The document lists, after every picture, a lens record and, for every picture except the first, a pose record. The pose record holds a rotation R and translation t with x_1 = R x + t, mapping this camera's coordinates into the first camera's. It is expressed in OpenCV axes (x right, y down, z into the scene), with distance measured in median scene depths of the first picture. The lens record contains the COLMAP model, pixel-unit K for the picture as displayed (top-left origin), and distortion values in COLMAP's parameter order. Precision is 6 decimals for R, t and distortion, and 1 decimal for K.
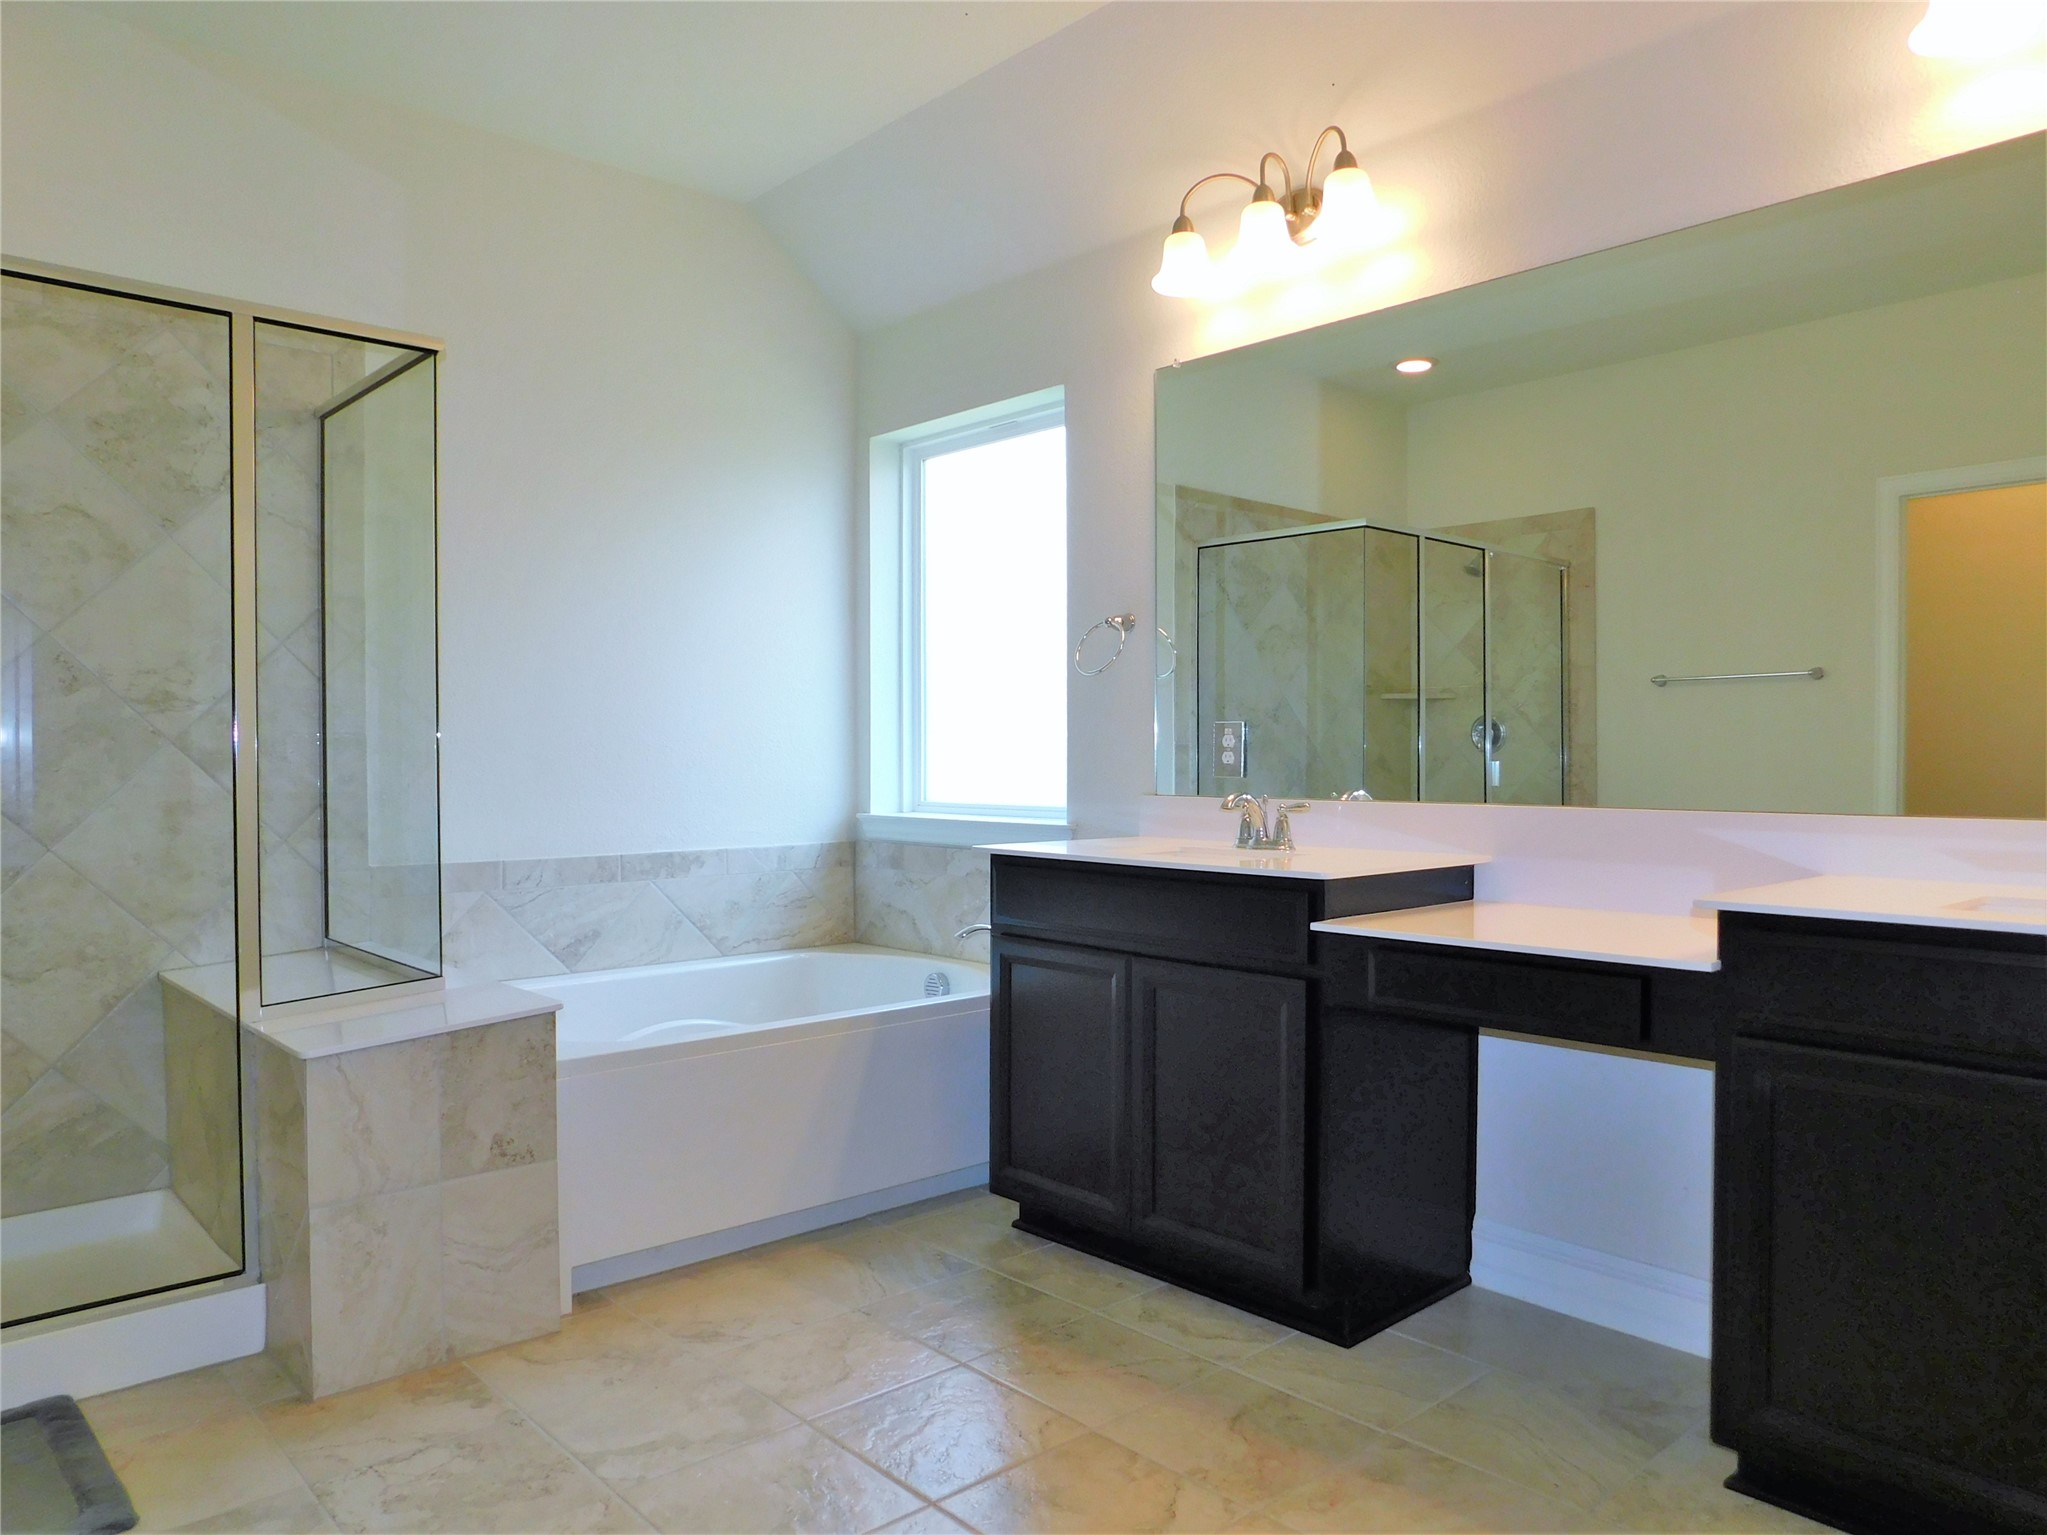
lens RADIAL K [[1361.8, 0, 1014.1], [0, 1361.8, 762.8], [0, 0, 1]] dist [-0.062150, 0.048162]
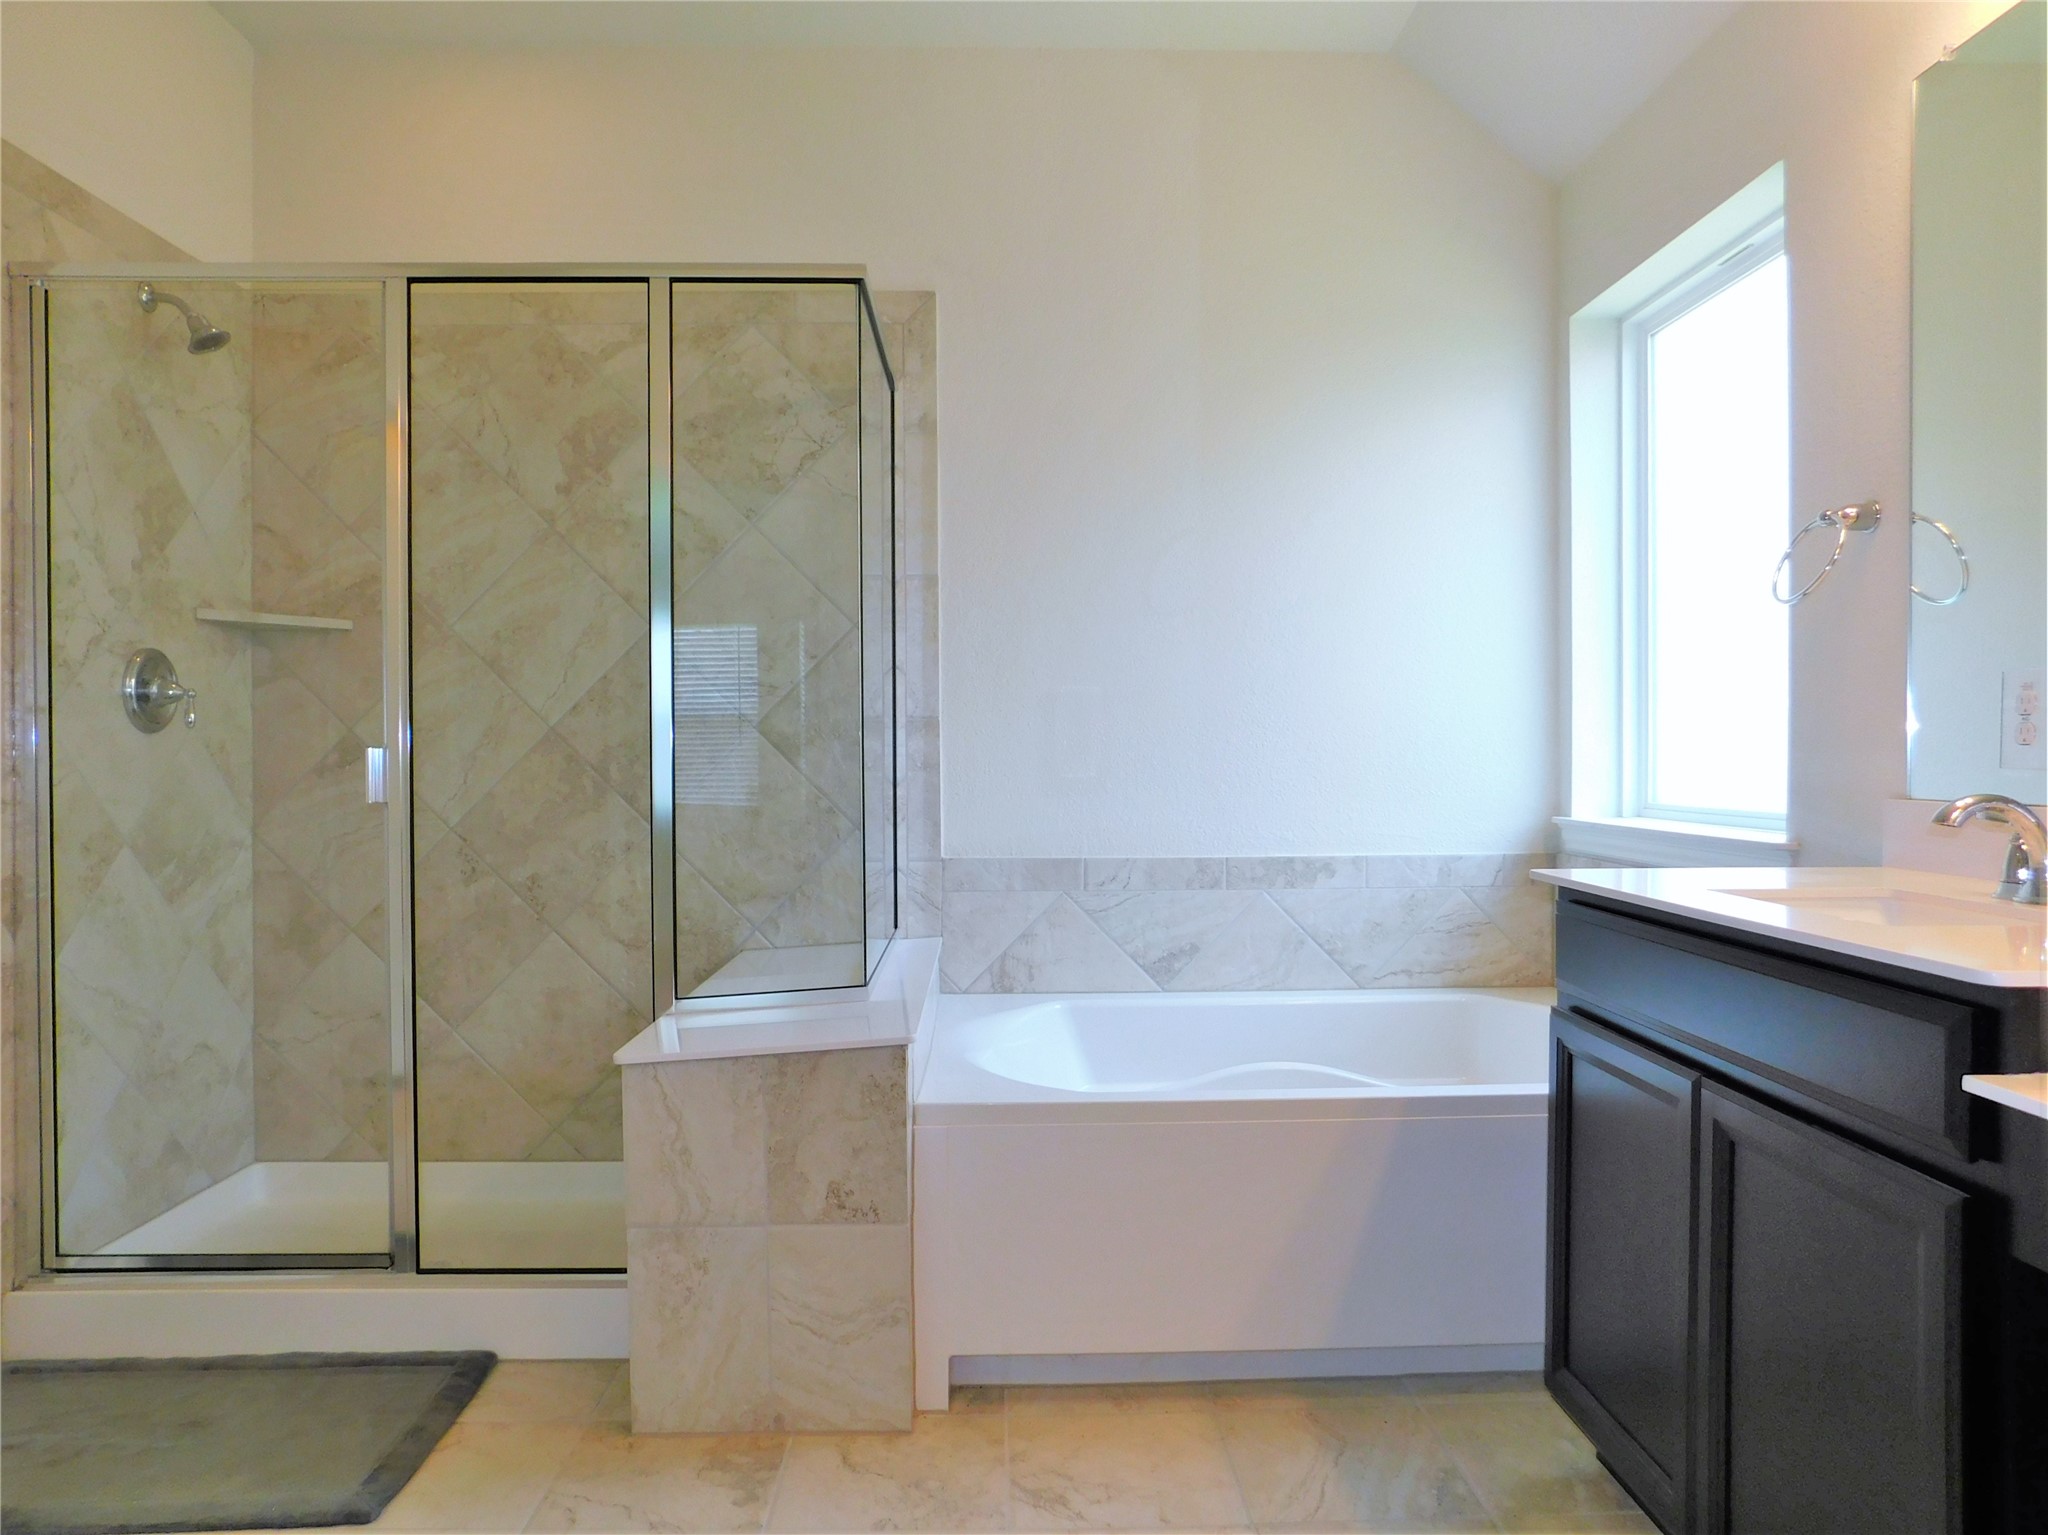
lens RADIAL K [[1362.4, 0, 1037.1], [0, 1362.4, 768.6], [0, 0, 1]] dist [-0.062150, 0.048162]
pose [[0.771548, 0.007068, -0.636131, 0.207591], [-0.002978, 0.999967, 0.007499, 0.008351], [0.636164, -0.003891, 0.771544, 0.350653]]
